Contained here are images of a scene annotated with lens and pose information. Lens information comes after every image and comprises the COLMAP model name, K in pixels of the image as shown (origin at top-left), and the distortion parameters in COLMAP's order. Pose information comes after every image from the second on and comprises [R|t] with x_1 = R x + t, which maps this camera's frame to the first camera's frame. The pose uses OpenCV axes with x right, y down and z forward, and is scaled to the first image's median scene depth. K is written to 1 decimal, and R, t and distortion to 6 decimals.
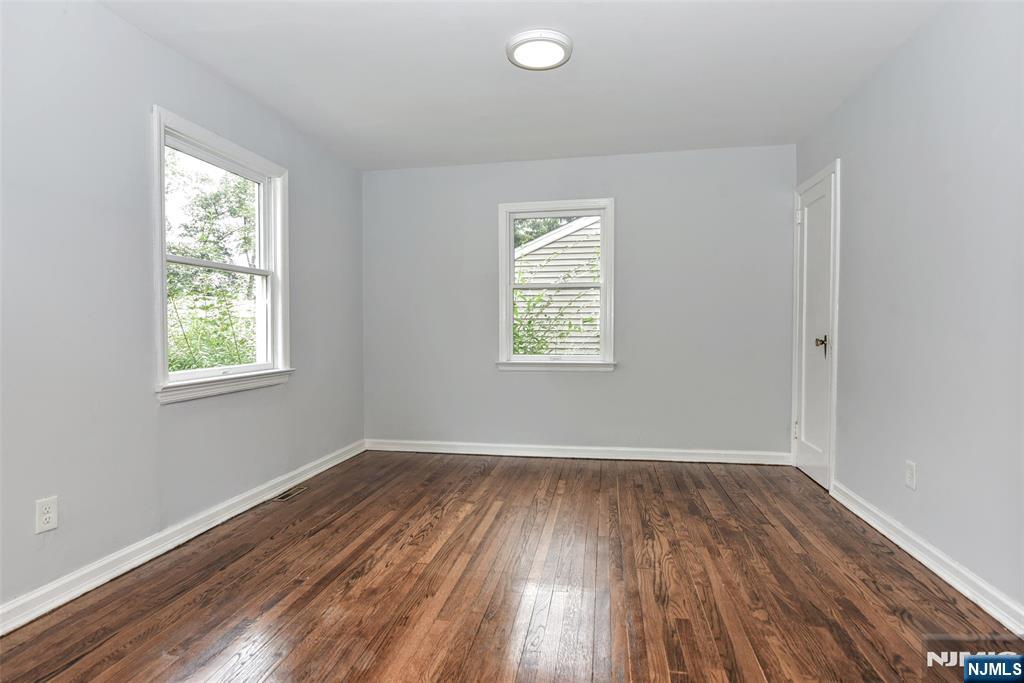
lens RADIAL K [[541.8, 0, 507.5], [0, 541.8, 339.4], [0, 0, 1]] dist [-0.000190, -0.001770]
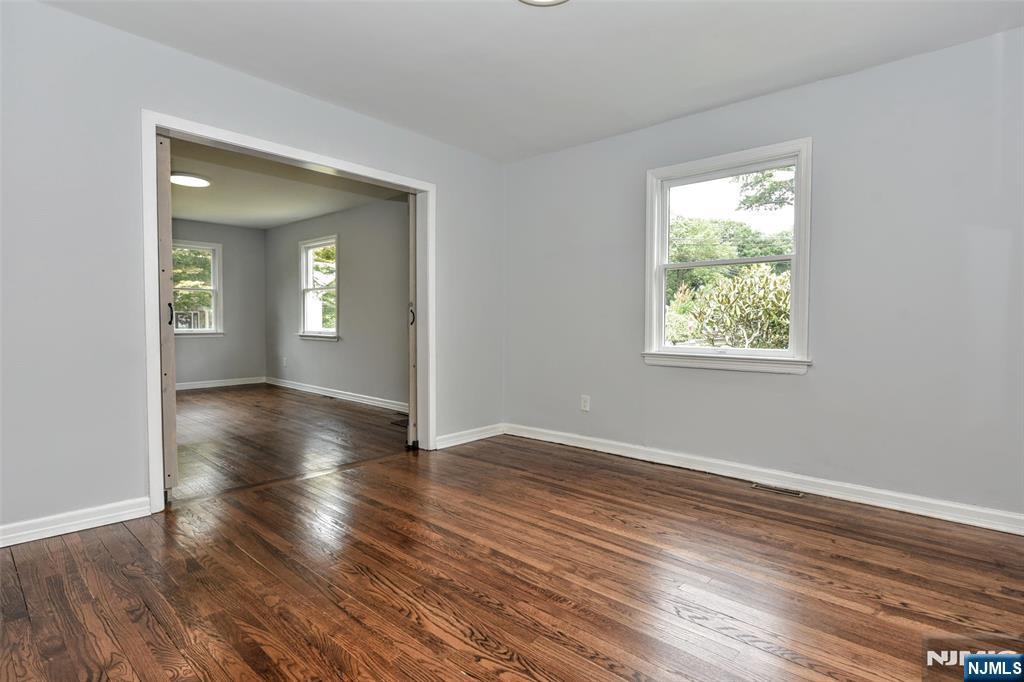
lens RADIAL K [[528.2, 0, 513.1], [0, 528.2, 341.1], [0, 0, 1]] dist [-0.018744, -0.000789]
pose [[-0.537452, 0.025750, -0.842901, 0.782347], [-0.025280, 0.998593, 0.046625, -0.002397], [0.842916, 0.046367, -0.536044, 1.424606]]
